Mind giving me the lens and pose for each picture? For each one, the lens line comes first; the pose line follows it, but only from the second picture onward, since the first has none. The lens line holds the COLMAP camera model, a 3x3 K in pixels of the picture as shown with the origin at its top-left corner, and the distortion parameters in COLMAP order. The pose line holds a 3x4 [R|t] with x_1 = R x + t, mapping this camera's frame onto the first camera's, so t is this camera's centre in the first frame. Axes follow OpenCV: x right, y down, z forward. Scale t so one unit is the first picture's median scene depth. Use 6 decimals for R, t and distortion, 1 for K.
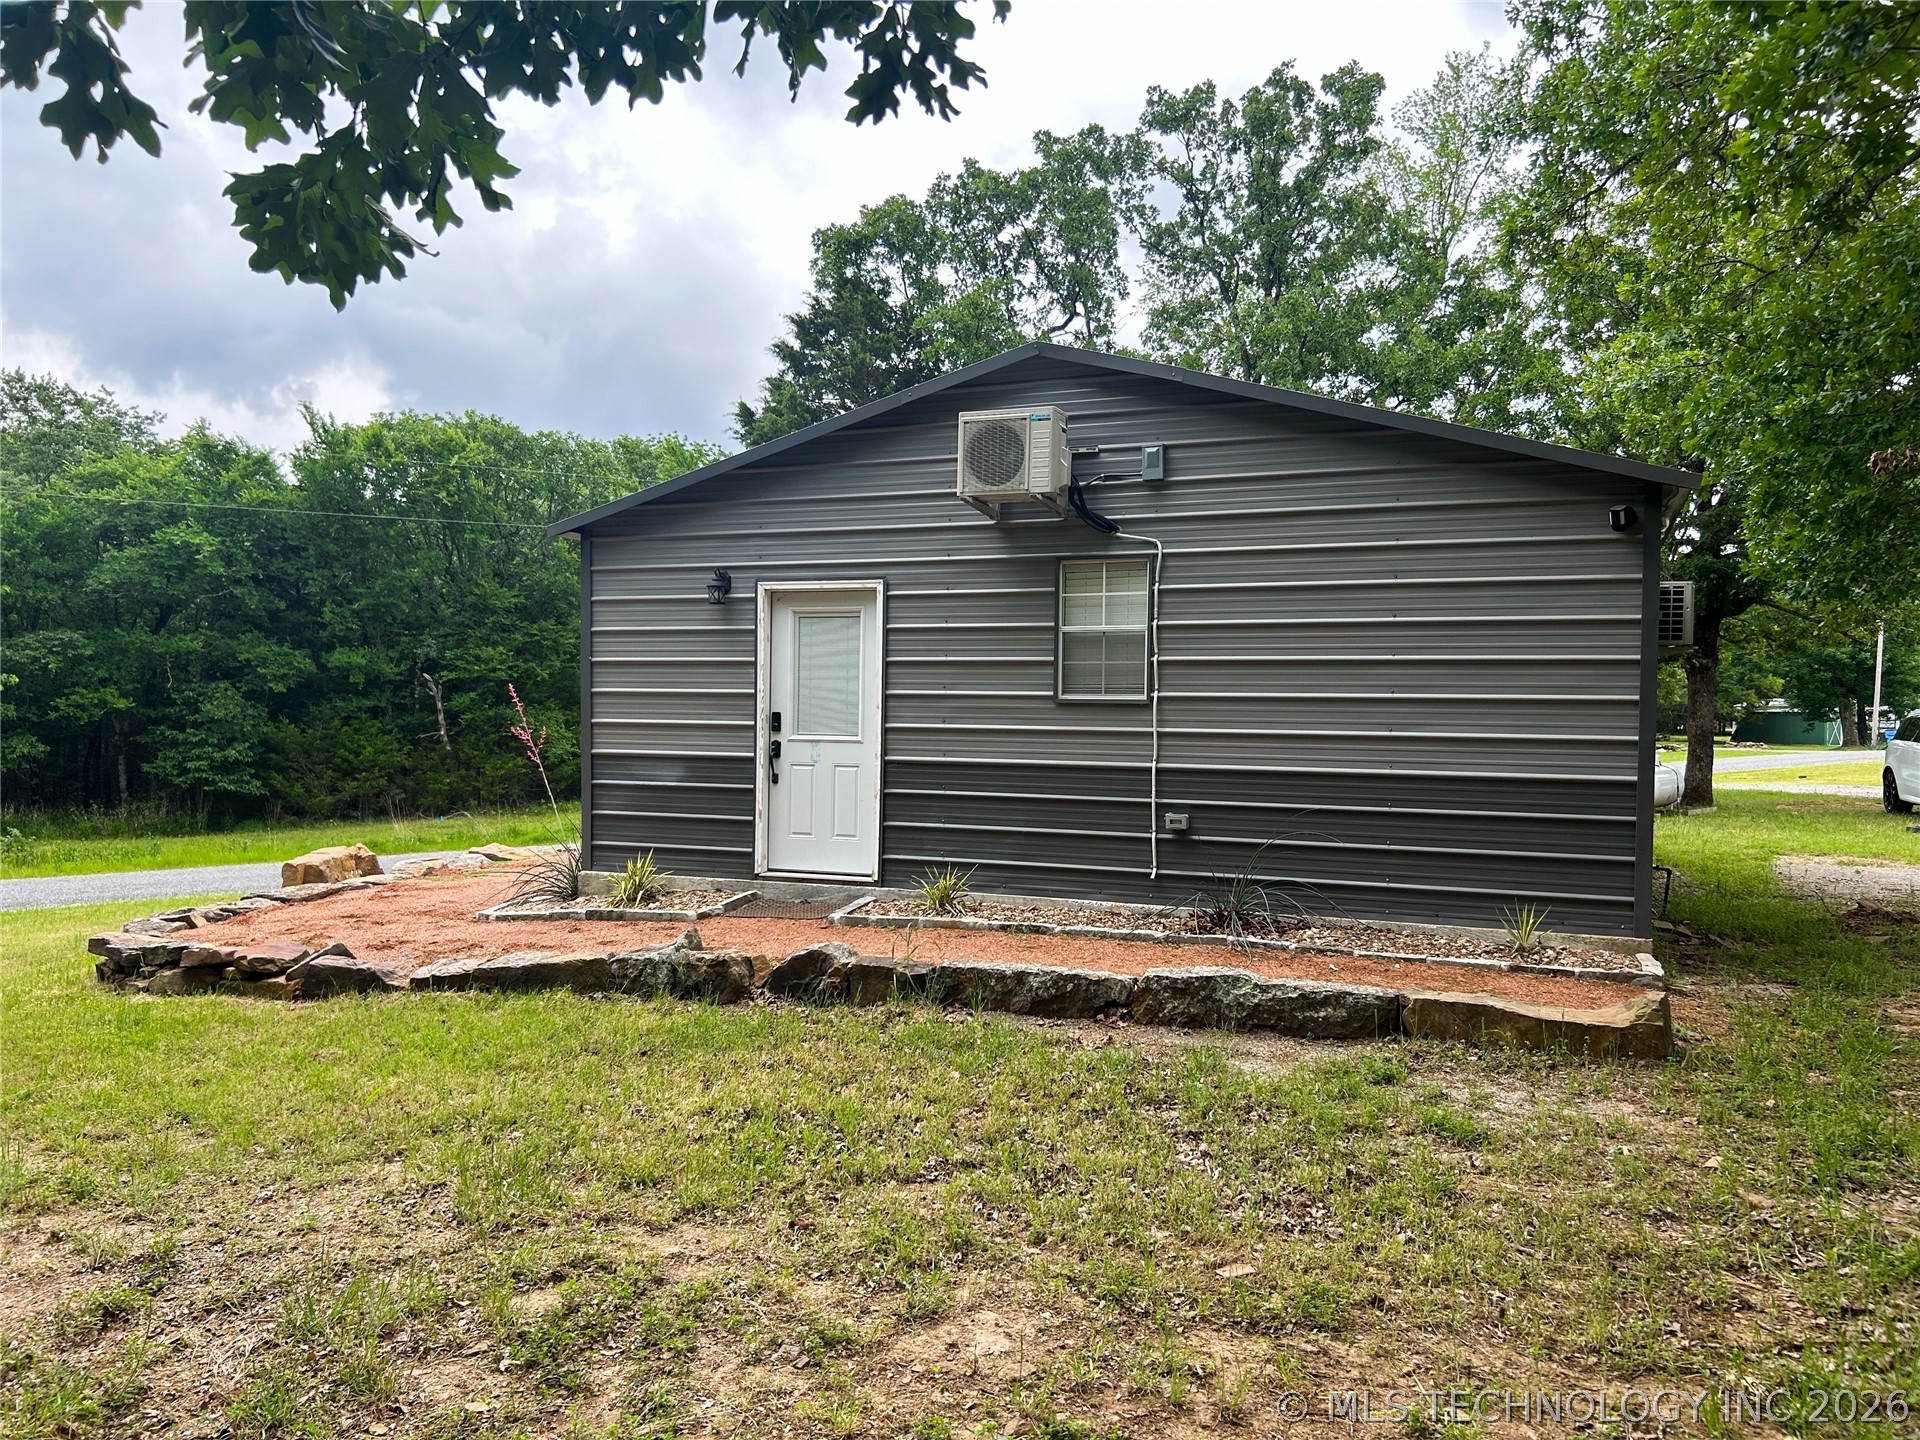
lens RADIAL K [[1460.5, 0, 969.0], [0, 1460.5, 729.0], [0, 0, 1]] dist [0.136803, -0.199709]
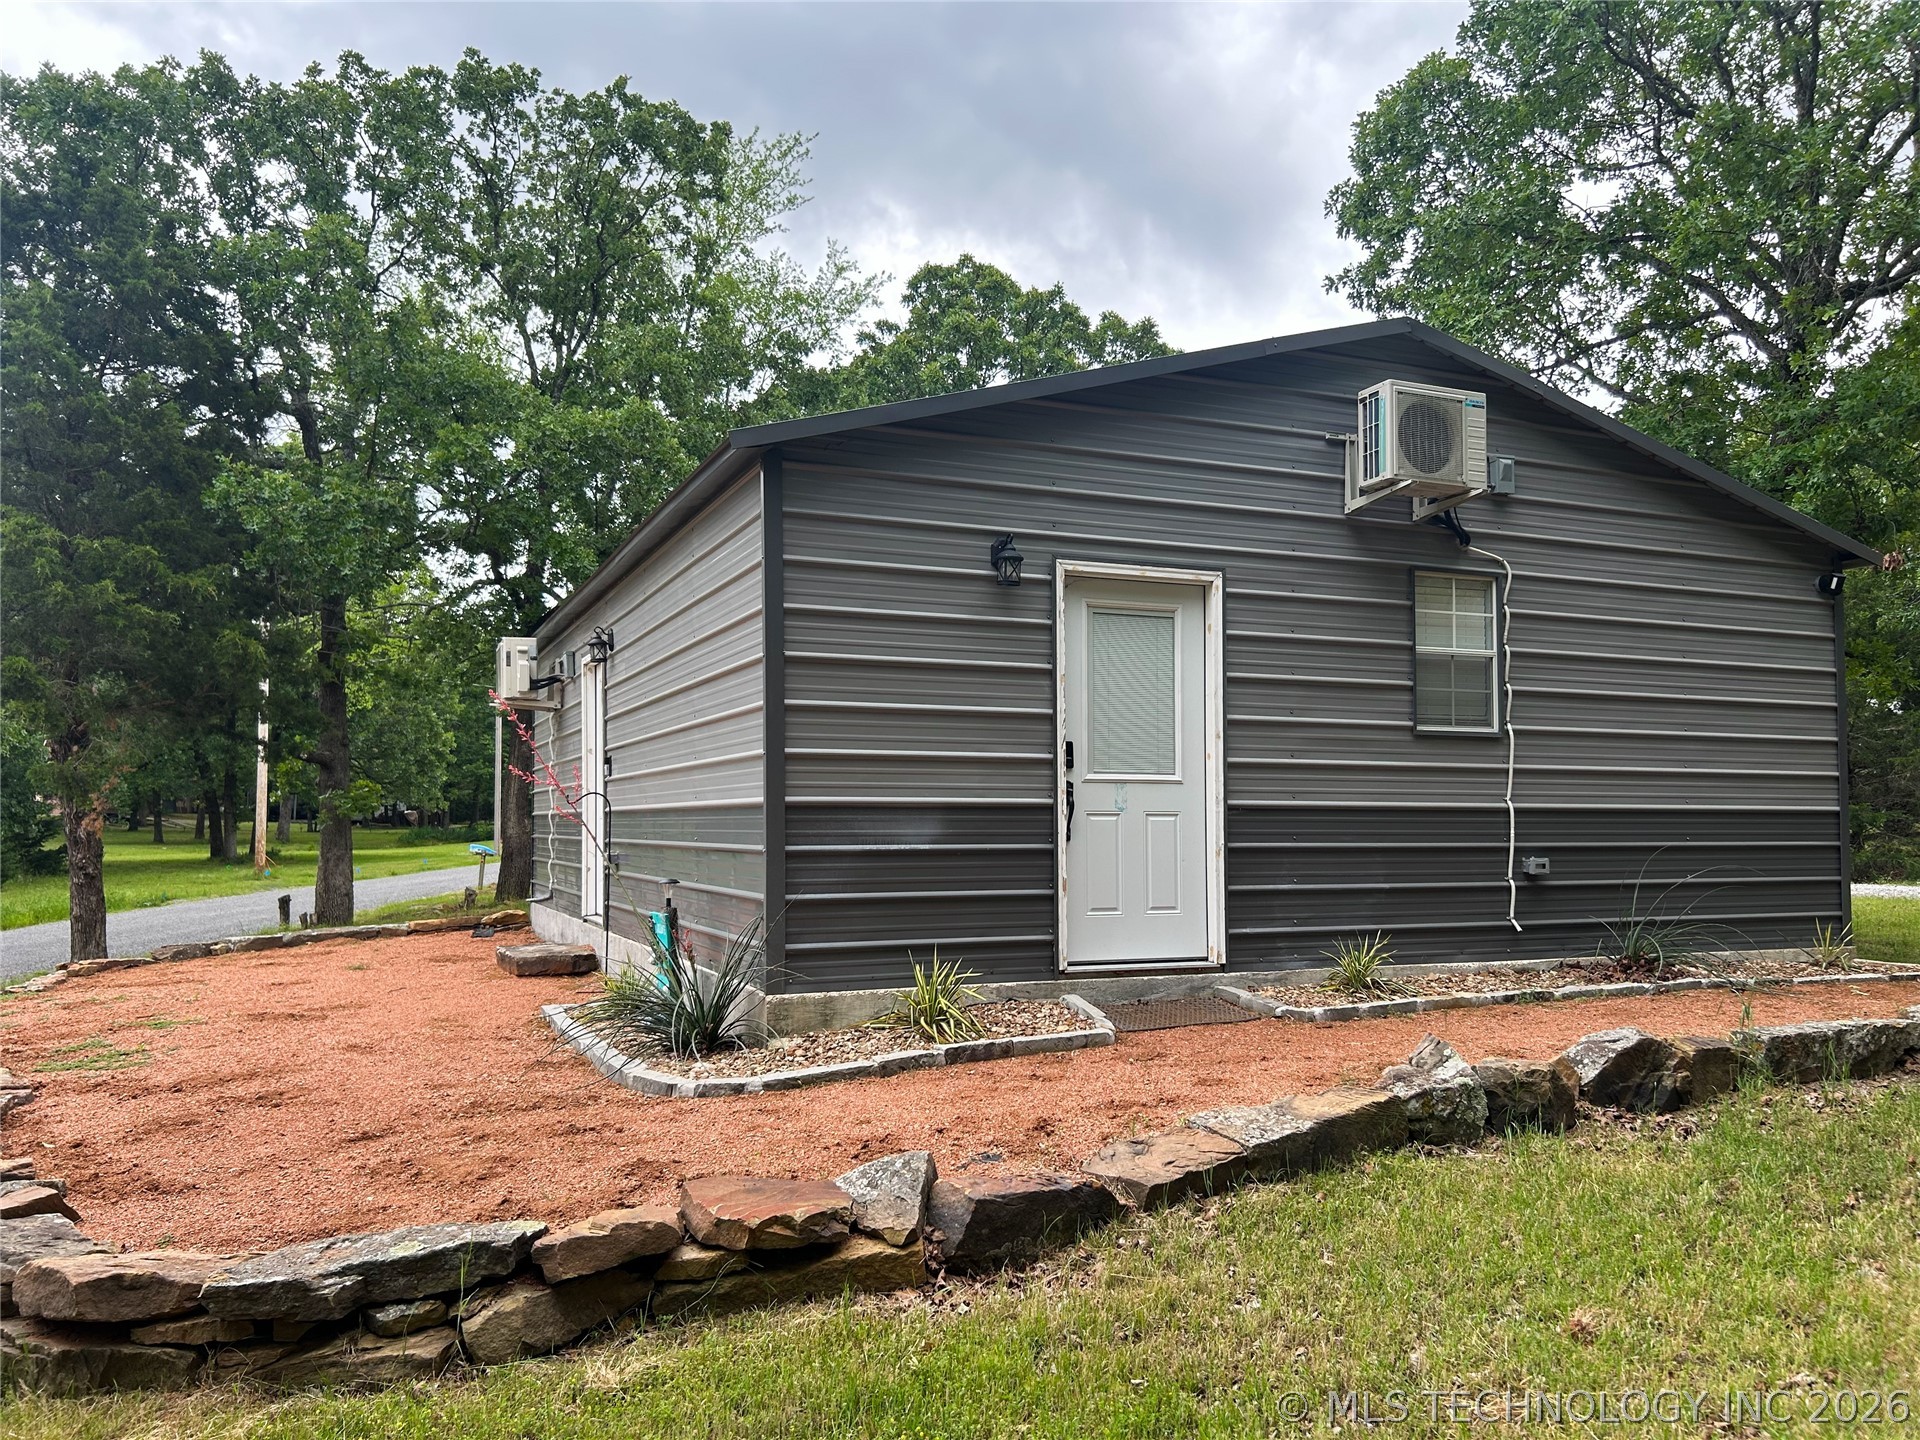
lens RADIAL K [[1460.5, 0, 969.0], [0, 1460.5, 729.0], [0, 0, 1]] dist [0.136803, -0.199709]
pose [[0.690224, 0.031944, 0.722890, -0.717923], [0.014838, 0.998190, -0.058277, 0.024567], [-0.723443, 0.050951, 0.688501, 0.568047]]
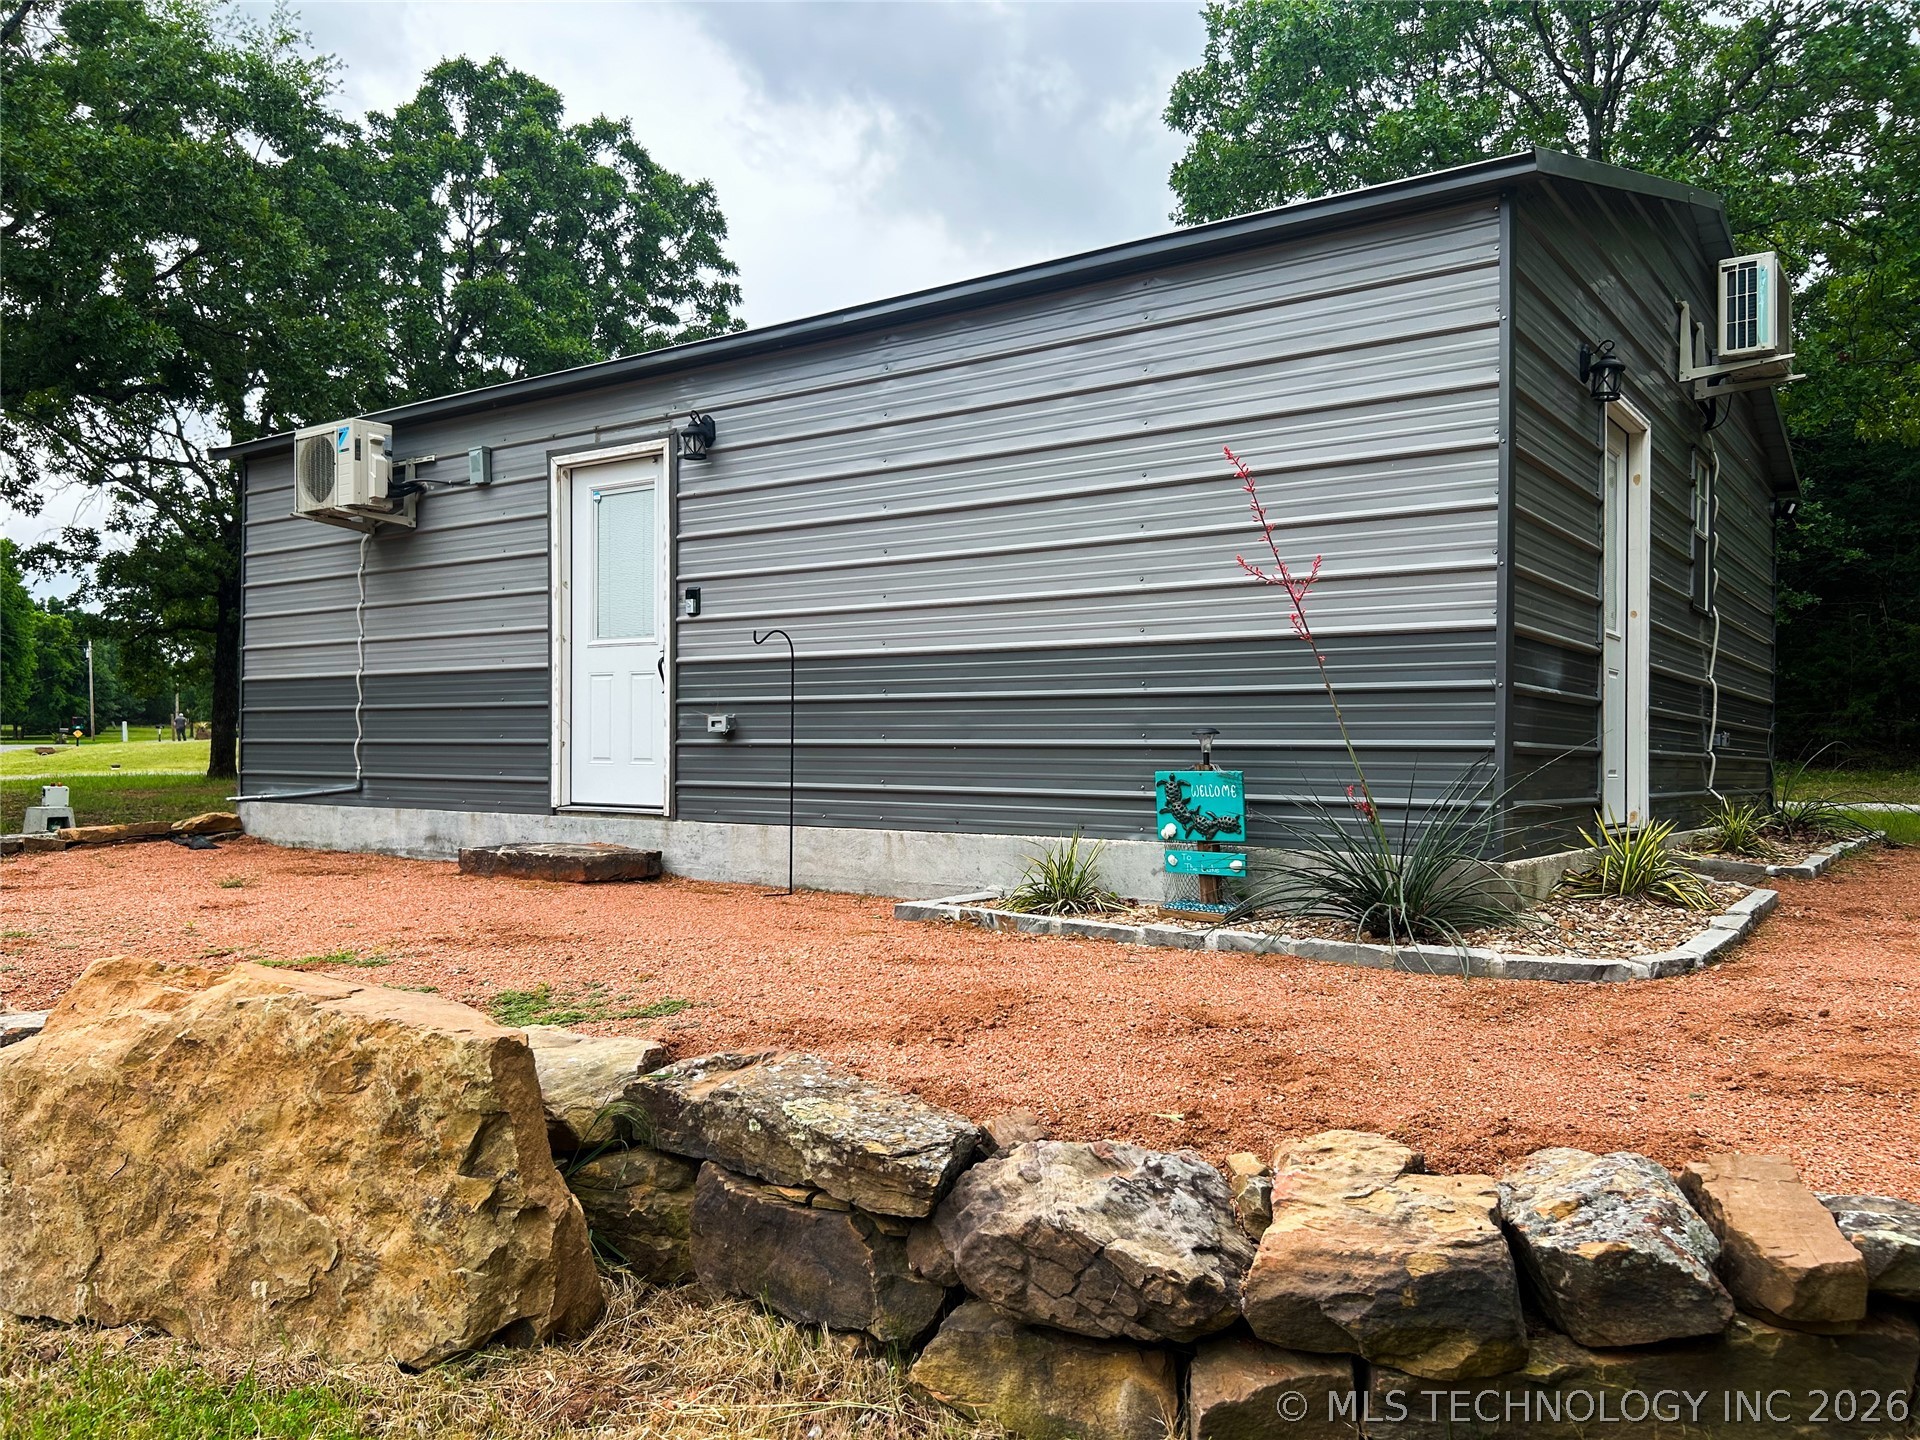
lens RADIAL K [[1460.5, 0, 969.0], [0, 1460.5, 729.0], [0, 0, 1]] dist [0.136803, -0.199709]
pose [[0.219531, 0.011625, 0.975536, -0.876899], [-0.002845, 0.999932, -0.011275, 0.063550], [-0.975601, -0.000300, 0.219550, 1.189496]]
